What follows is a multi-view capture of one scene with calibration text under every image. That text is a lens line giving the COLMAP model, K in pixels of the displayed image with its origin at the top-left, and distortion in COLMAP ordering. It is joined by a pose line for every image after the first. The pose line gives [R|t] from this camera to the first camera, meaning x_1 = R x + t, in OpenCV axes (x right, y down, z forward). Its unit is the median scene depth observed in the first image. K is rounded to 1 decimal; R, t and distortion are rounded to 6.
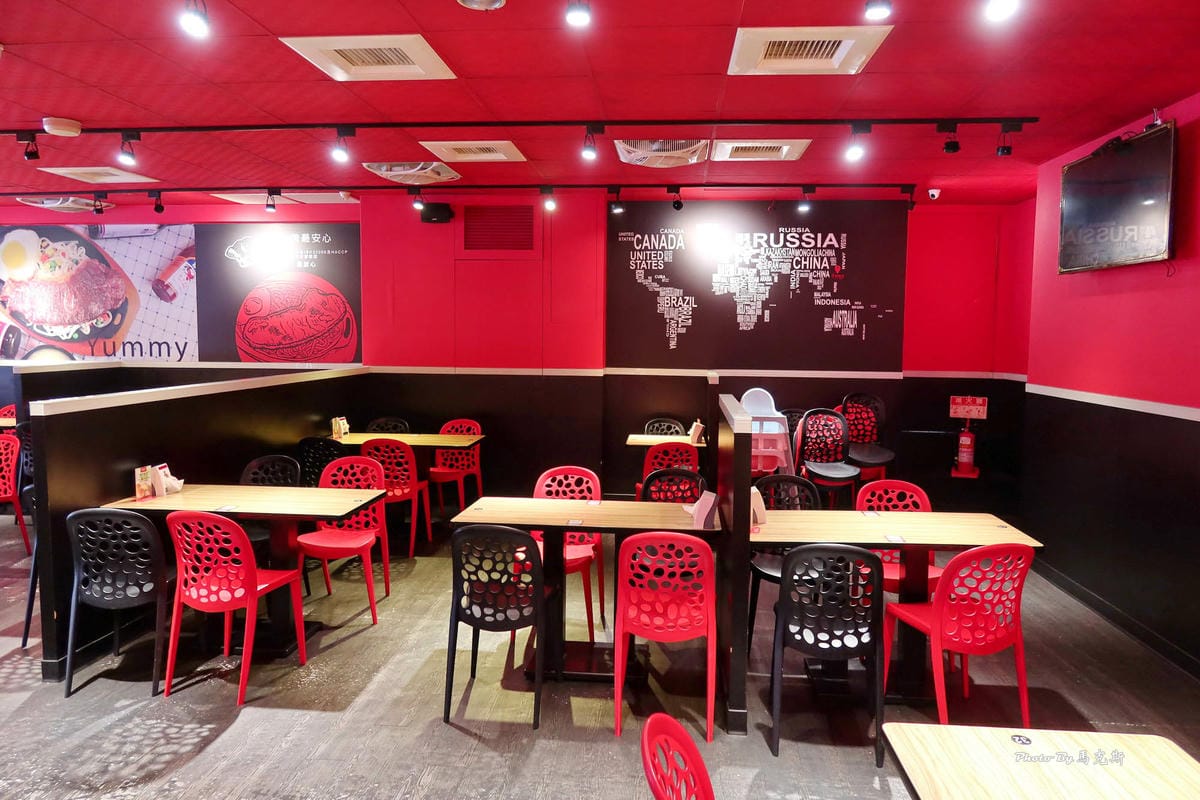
lens RADIAL K [[817.7, 0, 600.0], [0, 817.7, 400.0], [0, 0, 1]] dist [-0.007988, -0.001862]
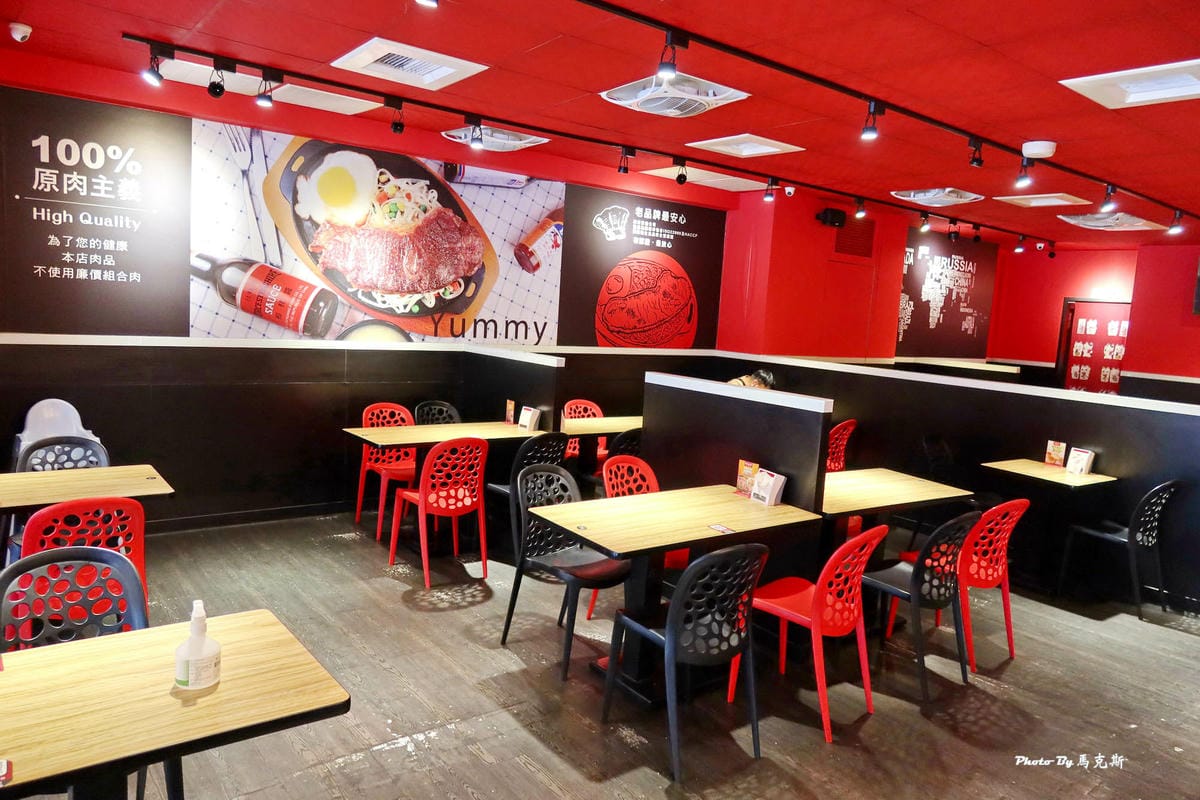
lens RADIAL K [[817.7, 0, 600.0], [0, 817.7, 400.0], [0, 0, 1]] dist [-0.007988, -0.001862]
pose [[0.735331, -0.037781, 0.676654, -1.037533], [-0.002870, 0.998262, 0.058857, -0.040730], [-0.677702, -0.045221, 0.733945, 0.341098]]
